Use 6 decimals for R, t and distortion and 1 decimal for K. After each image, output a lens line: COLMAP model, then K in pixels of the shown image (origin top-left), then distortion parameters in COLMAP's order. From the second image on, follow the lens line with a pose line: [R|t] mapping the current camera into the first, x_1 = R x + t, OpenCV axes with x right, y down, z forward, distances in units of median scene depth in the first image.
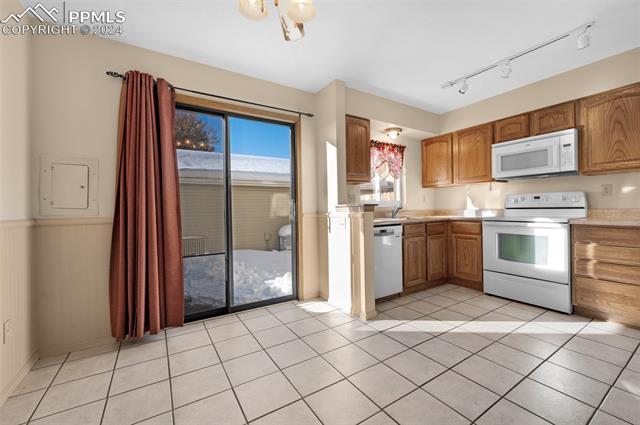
lens RADIAL K [[254.3, 0, 323.3], [0, 254.3, 208.1], [0, 0, 1]] dist [-0.006149, 0.001006]
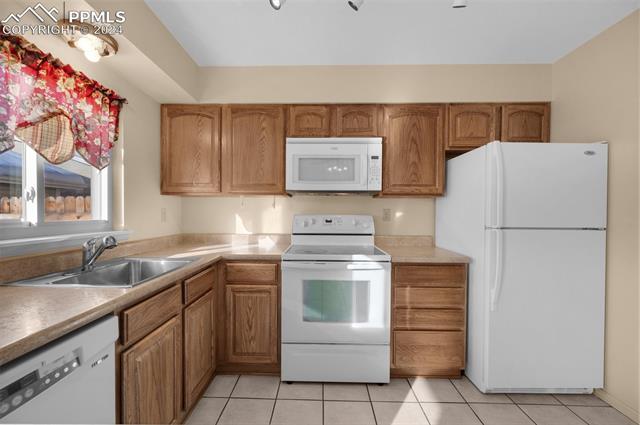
lens RADIAL K [[254.3, 0, 316.5], [0, 254.3, 215.6], [0, 0, 1]] dist [-0.006149, 0.001006]
pose [[0.550959, 0.008407, 0.834490, 0.184747], [-0.014056, 0.999901, -0.000793, -0.057827], [-0.834414, -0.011293, 0.551023, 0.628560]]
